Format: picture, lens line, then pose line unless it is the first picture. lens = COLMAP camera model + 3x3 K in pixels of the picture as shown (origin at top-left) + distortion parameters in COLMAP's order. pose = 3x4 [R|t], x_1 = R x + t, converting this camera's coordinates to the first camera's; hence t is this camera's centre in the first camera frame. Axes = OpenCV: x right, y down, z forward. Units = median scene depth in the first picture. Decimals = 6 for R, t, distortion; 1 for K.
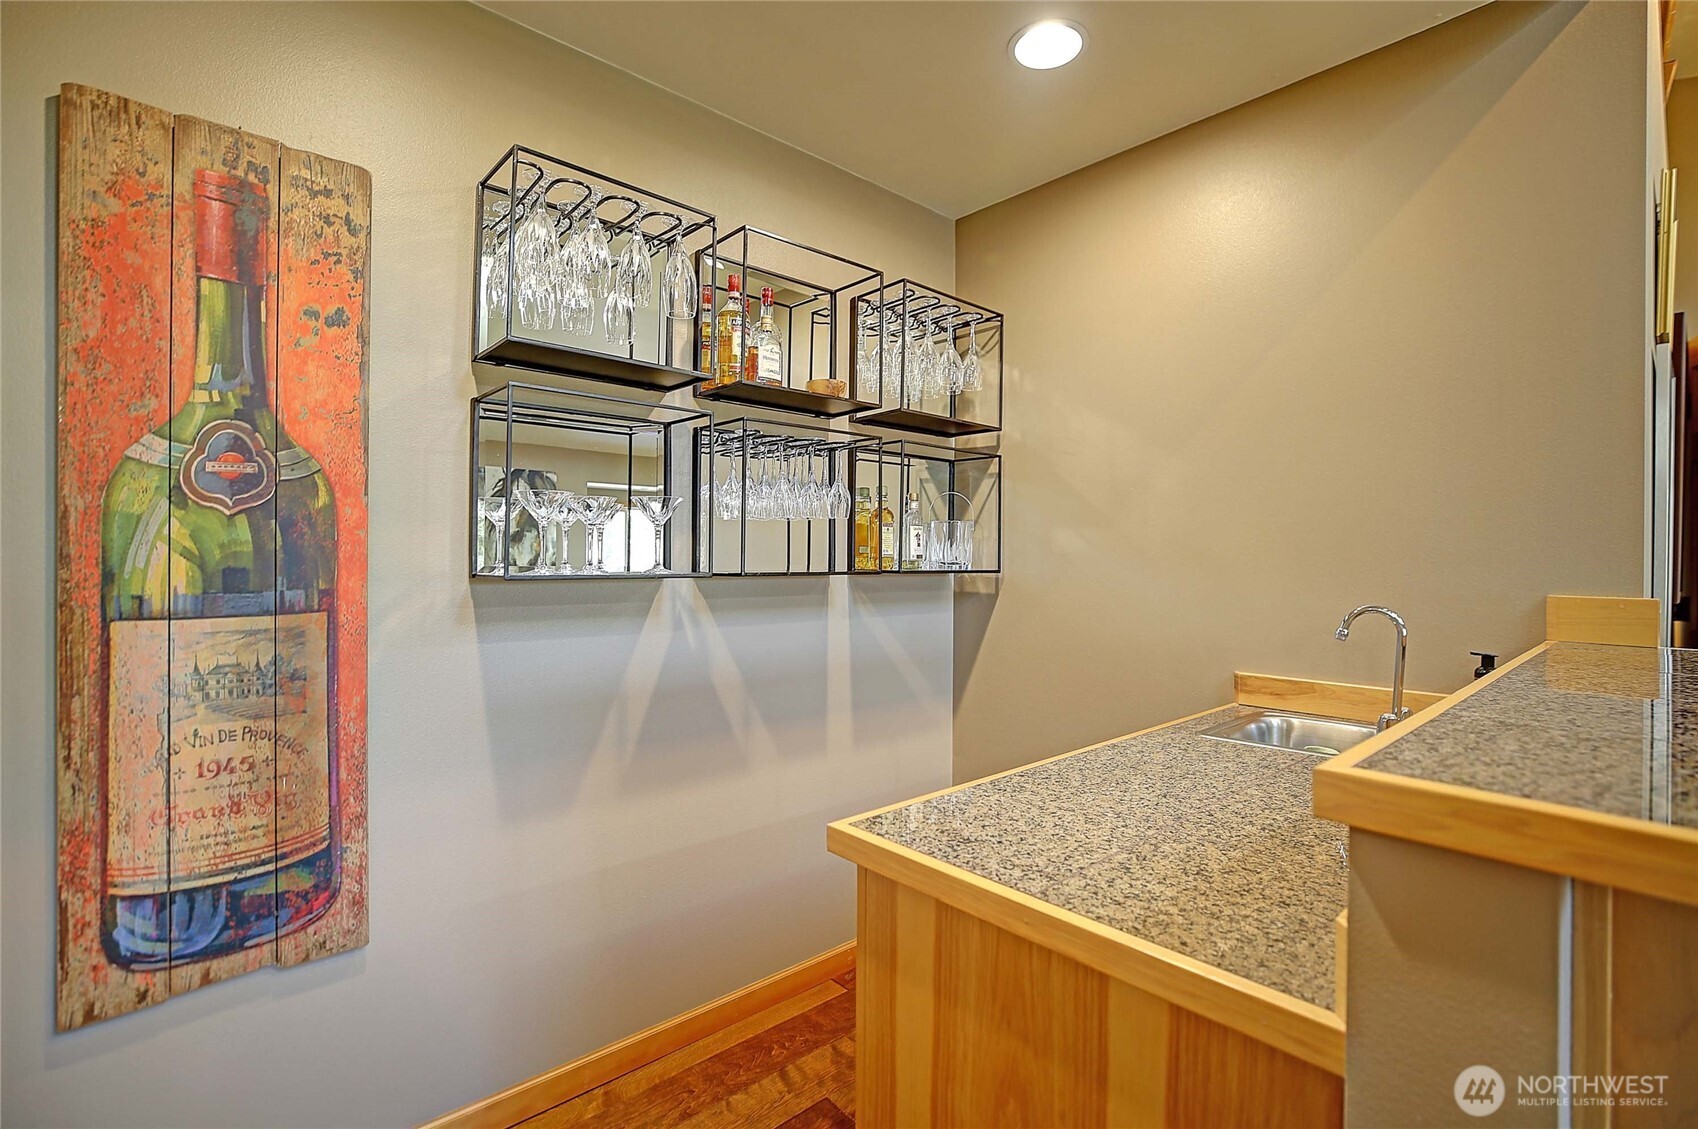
lens RADIAL K [[772.4, 0, 852.3], [0, 772.4, 560.9], [0, 0, 1]] dist [-0.030478, 0.008025]
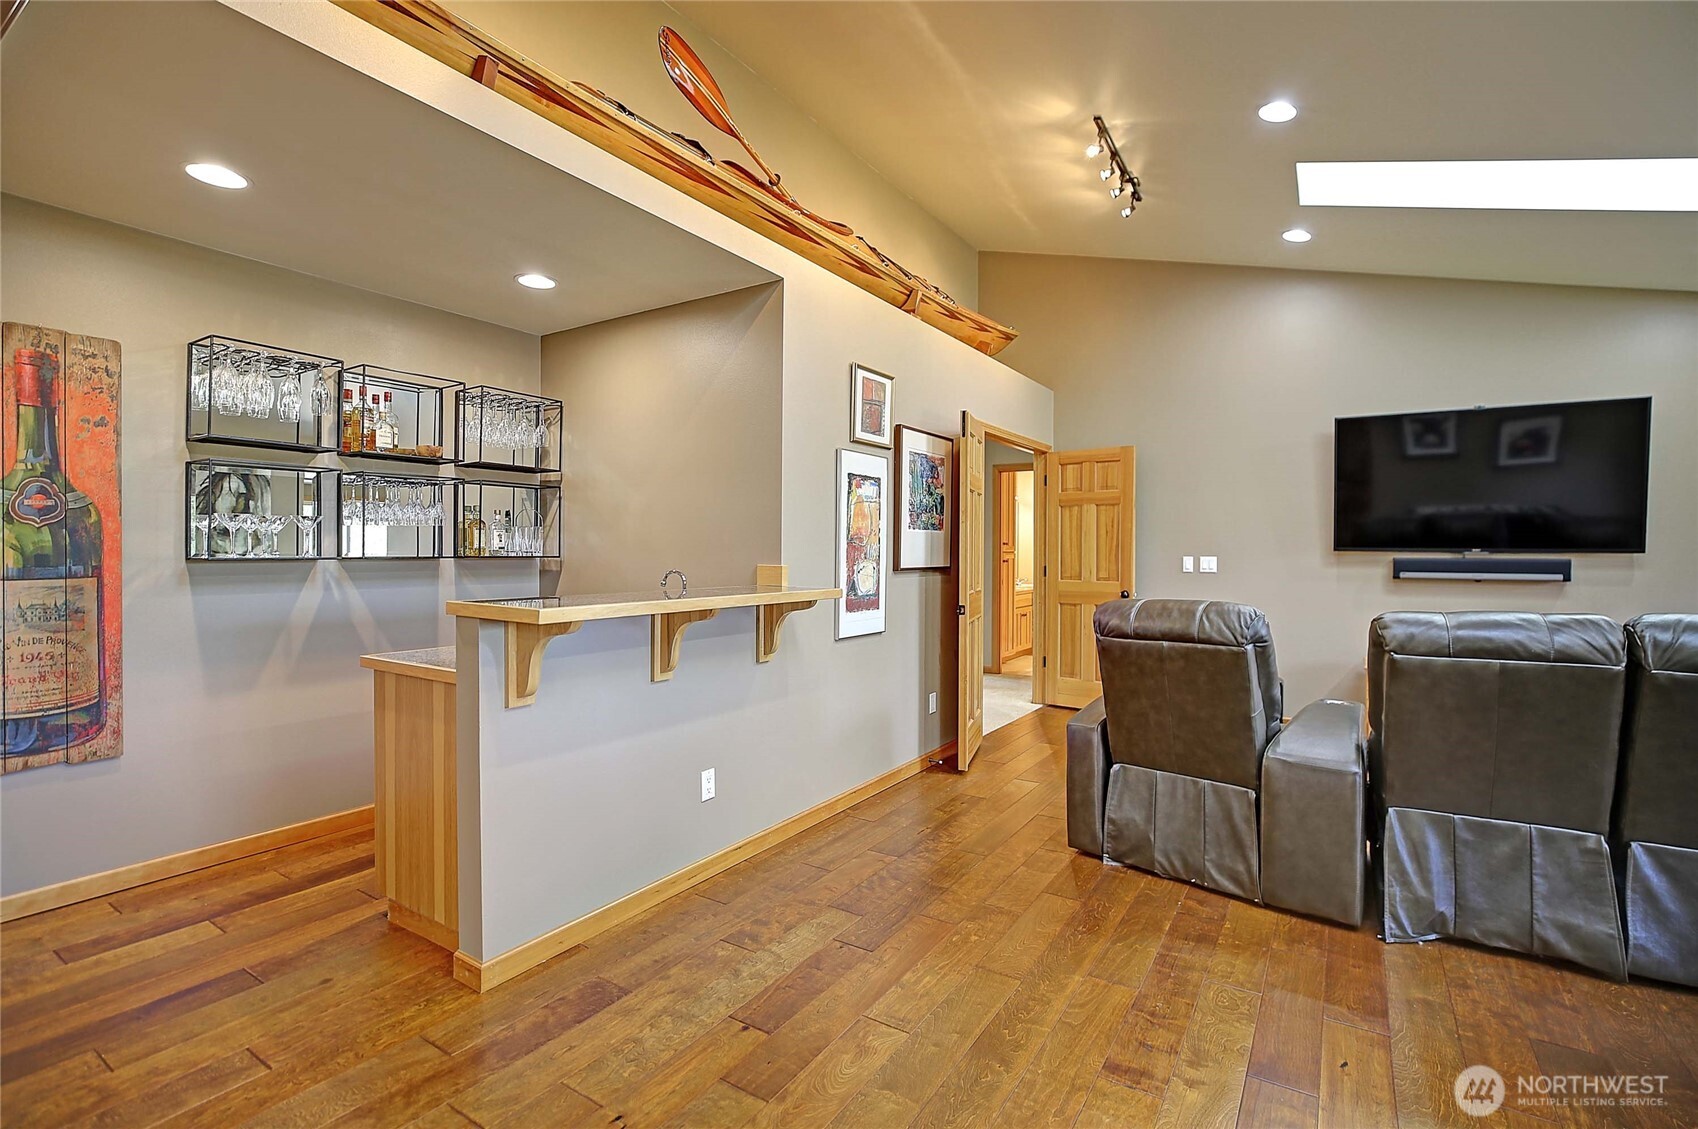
lens RADIAL K [[772.4, 0, 865.5], [0, 772.4, 555.7], [0, 0, 1]] dist [-0.030478, 0.008025]
pose [[0.963577, -0.007975, 0.267313, 0.643700], [0.007604, 0.999968, 0.002424, 0.022318], [-0.267324, -0.000304, 0.963607, -1.302199]]
